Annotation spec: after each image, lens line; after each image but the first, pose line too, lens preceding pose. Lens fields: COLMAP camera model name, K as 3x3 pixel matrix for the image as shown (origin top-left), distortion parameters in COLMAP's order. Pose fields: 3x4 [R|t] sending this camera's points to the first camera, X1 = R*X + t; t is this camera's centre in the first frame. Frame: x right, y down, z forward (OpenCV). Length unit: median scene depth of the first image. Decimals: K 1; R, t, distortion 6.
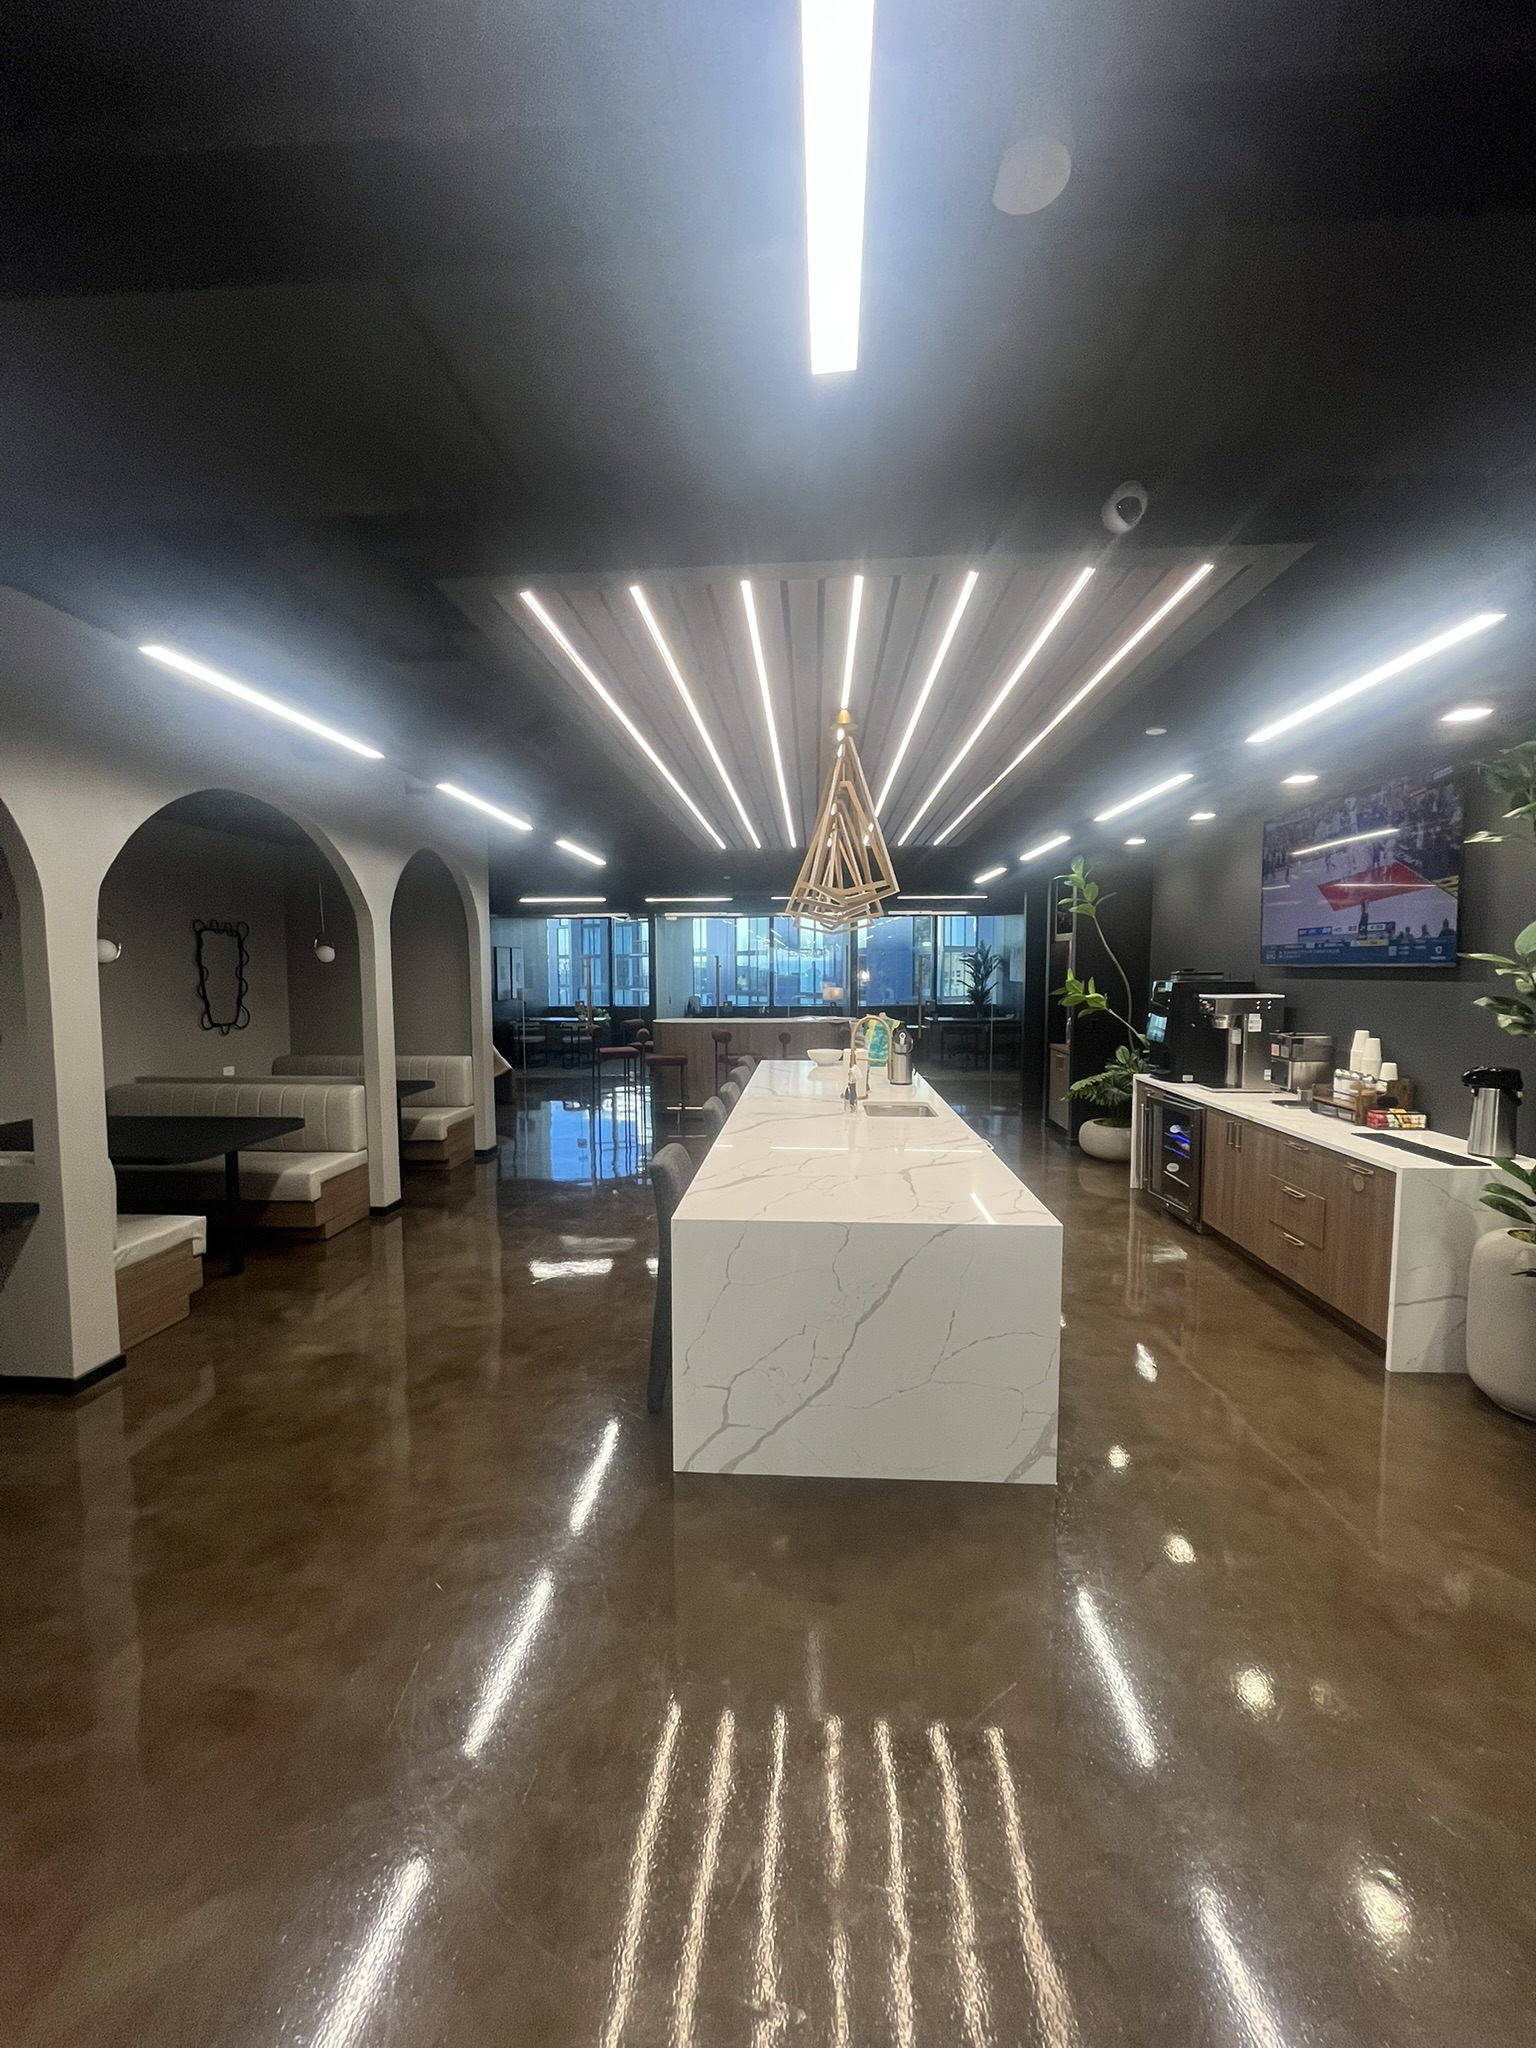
lens RADIAL K [[813.2, 0, 764.2], [0, 813.2, 1024.2], [0, 0, 1]] dist [-0.000014, 0.000005]
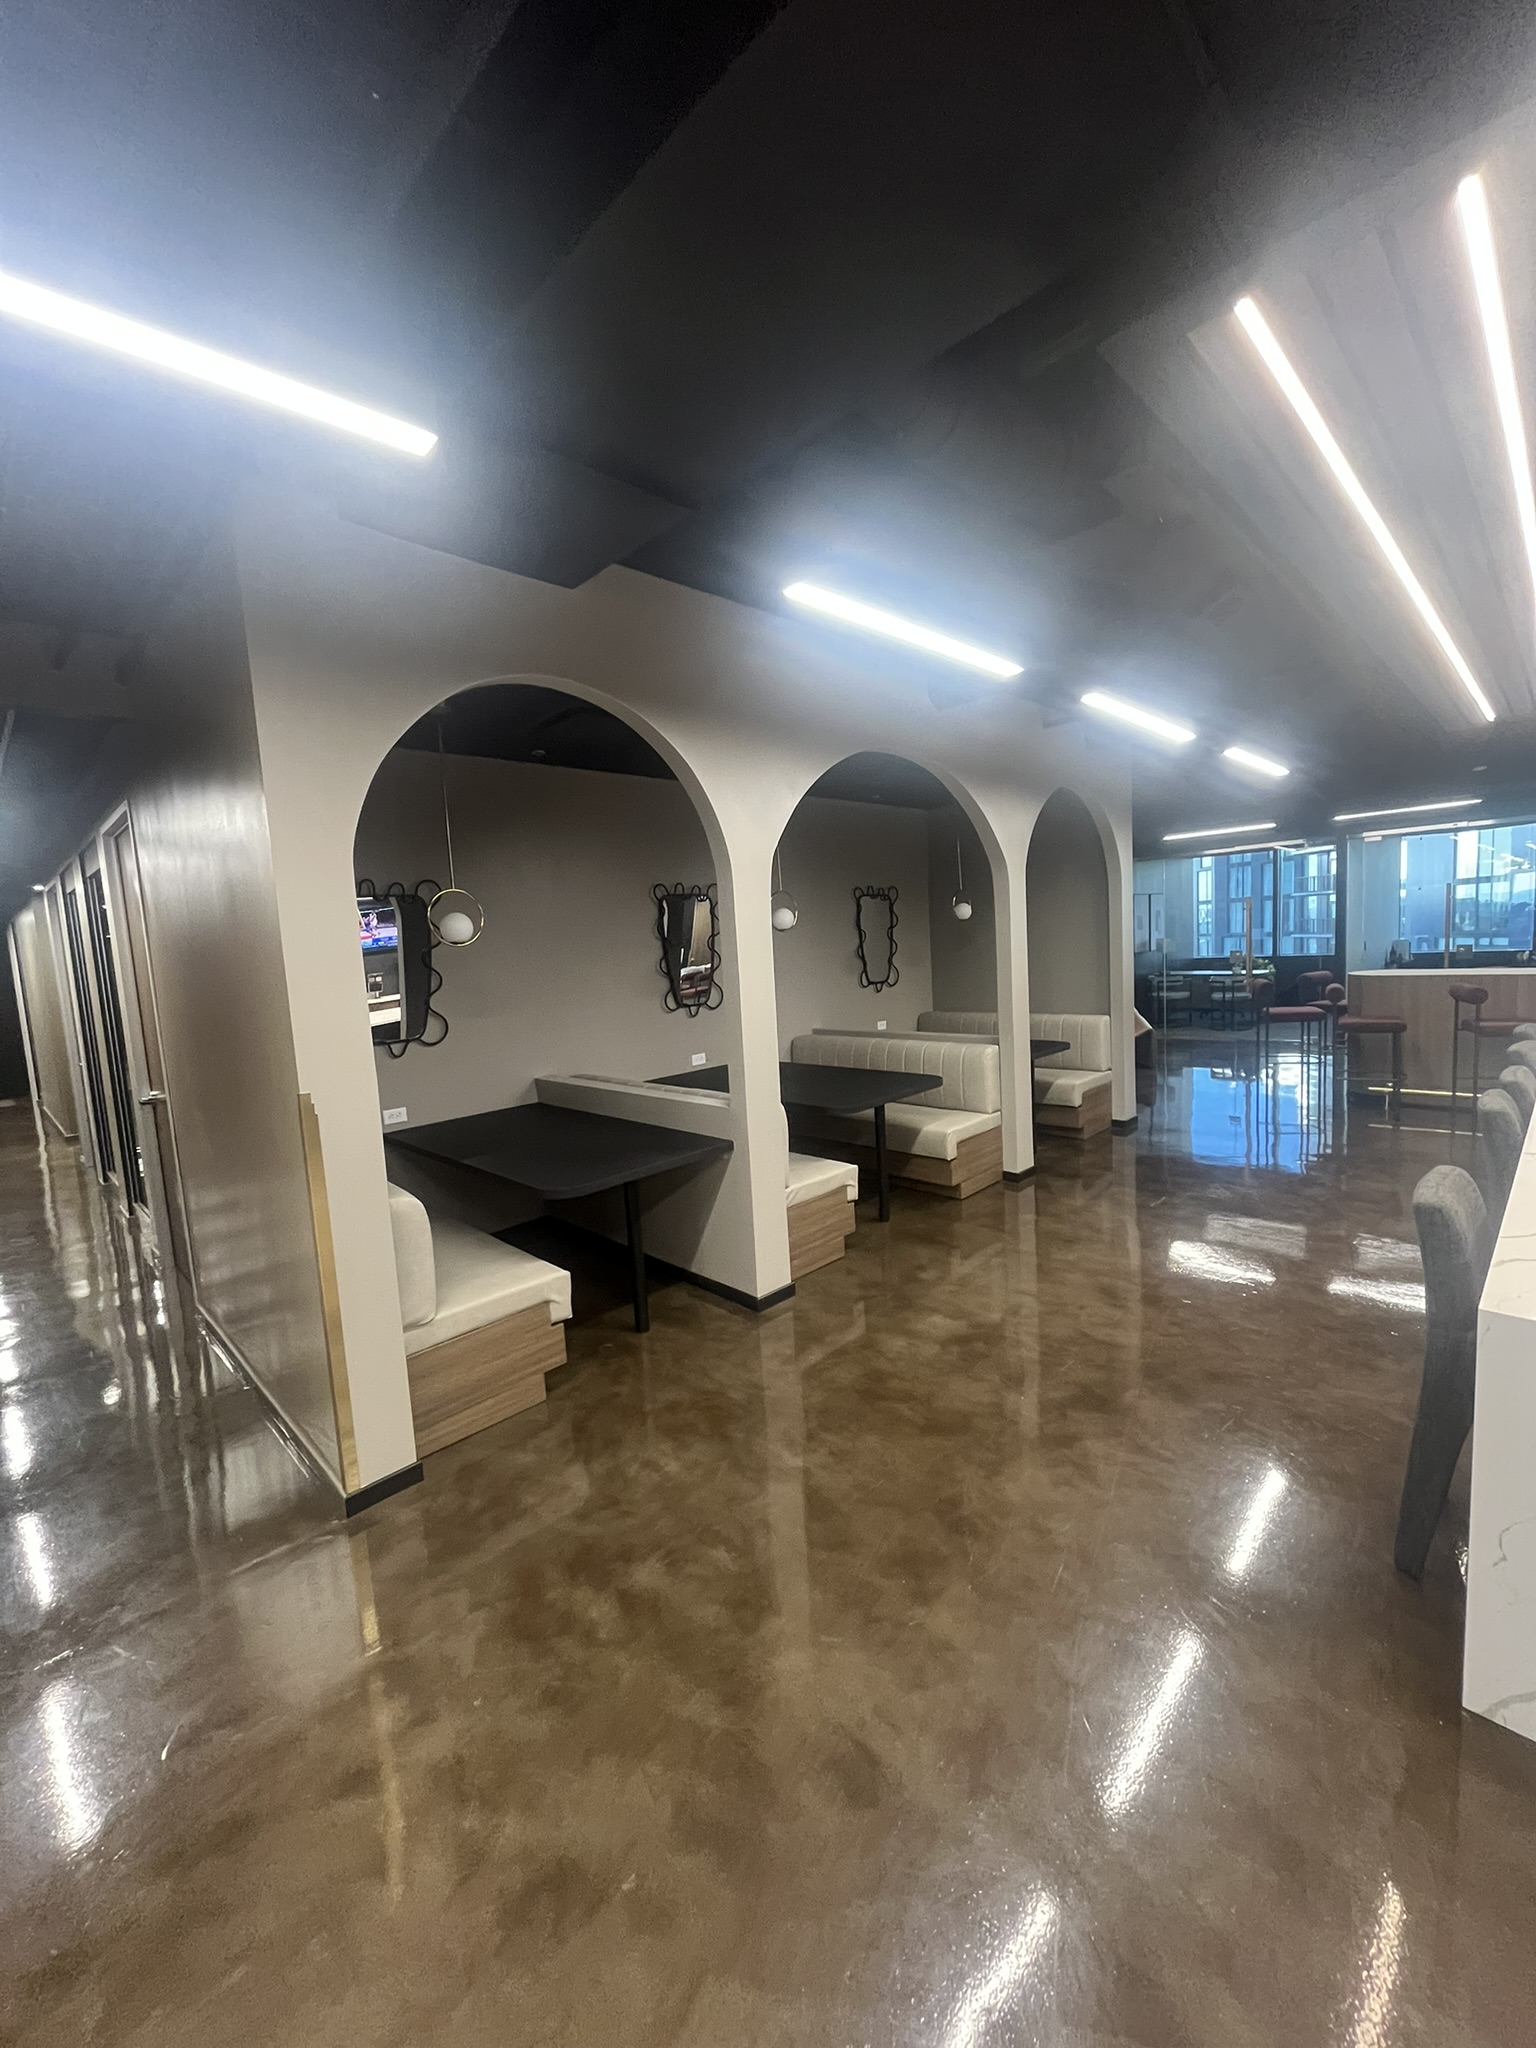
lens RADIAL K [[813.2, 0, 764.2], [0, 813.2, 1024.2], [0, 0, 1]] dist [-0.000014, 0.000005]
pose [[0.740469, 0.028979, -0.671466, -0.052526], [0.008630, 0.998578, 0.052613, -0.002768], [0.672036, -0.044753, 0.739165, 0.105851]]
